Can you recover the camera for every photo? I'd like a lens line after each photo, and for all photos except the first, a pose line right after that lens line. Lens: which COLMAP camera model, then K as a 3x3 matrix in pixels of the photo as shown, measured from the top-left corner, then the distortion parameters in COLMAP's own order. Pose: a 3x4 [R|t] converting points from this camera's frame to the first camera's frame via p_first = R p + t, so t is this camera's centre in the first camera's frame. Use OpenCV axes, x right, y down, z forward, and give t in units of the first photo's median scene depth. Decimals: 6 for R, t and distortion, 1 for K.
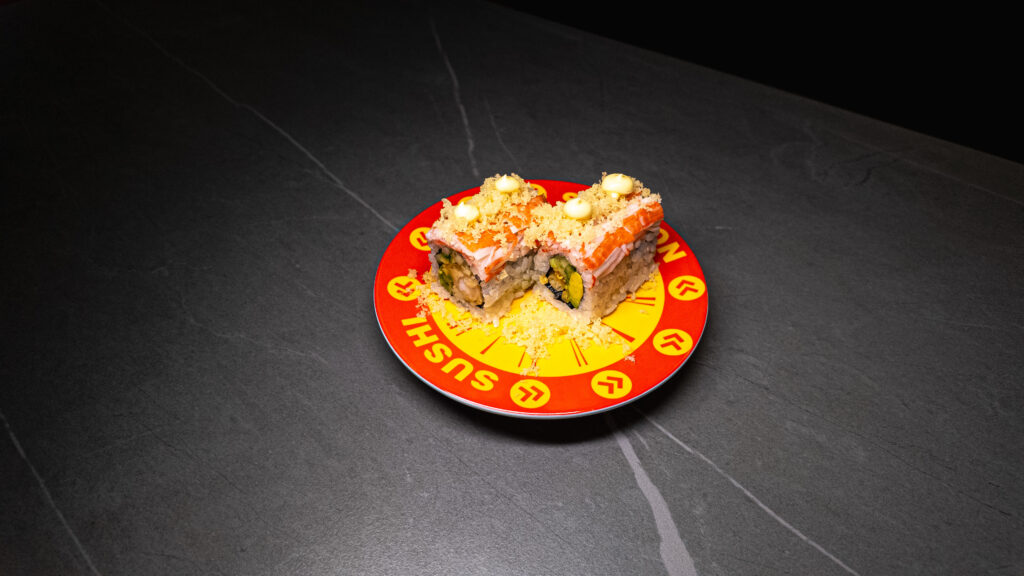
lens RADIAL K [[637.2, 0, 513.9], [0, 637.2, 287.9], [0, 0, 1]] dist [-0.015251, -0.001309]
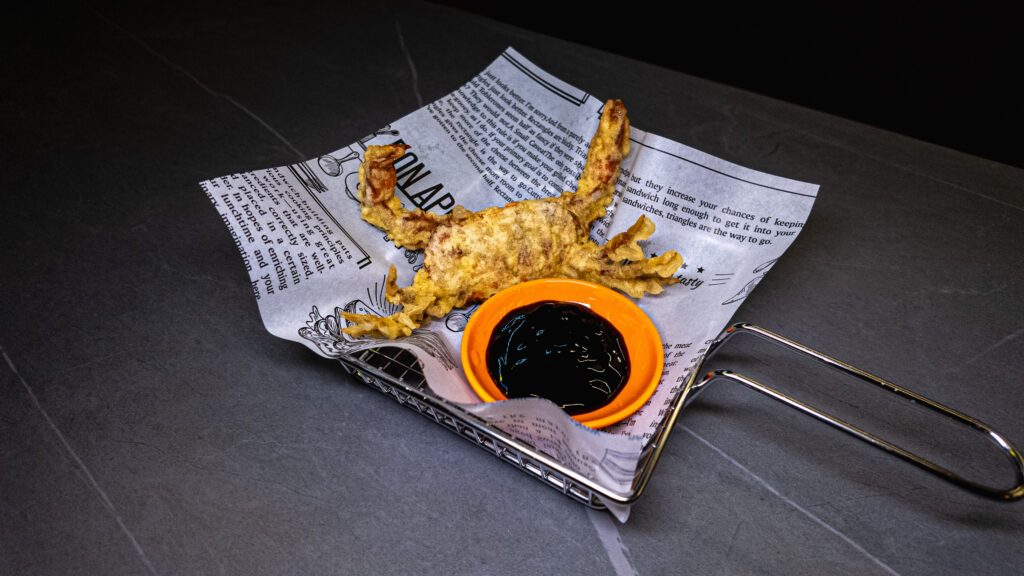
lens RADIAL K [[637.2, 0, 511.1], [0, 637.2, 283.7], [0, 0, 1]] dist [-0.015251, -0.001309]
pose [[0.999962, -0.006360, 0.005962, 0.118822], [0.006596, 0.999162, -0.040405, 0.149462], [-0.005700, 0.040443, 0.999166, -0.157010]]
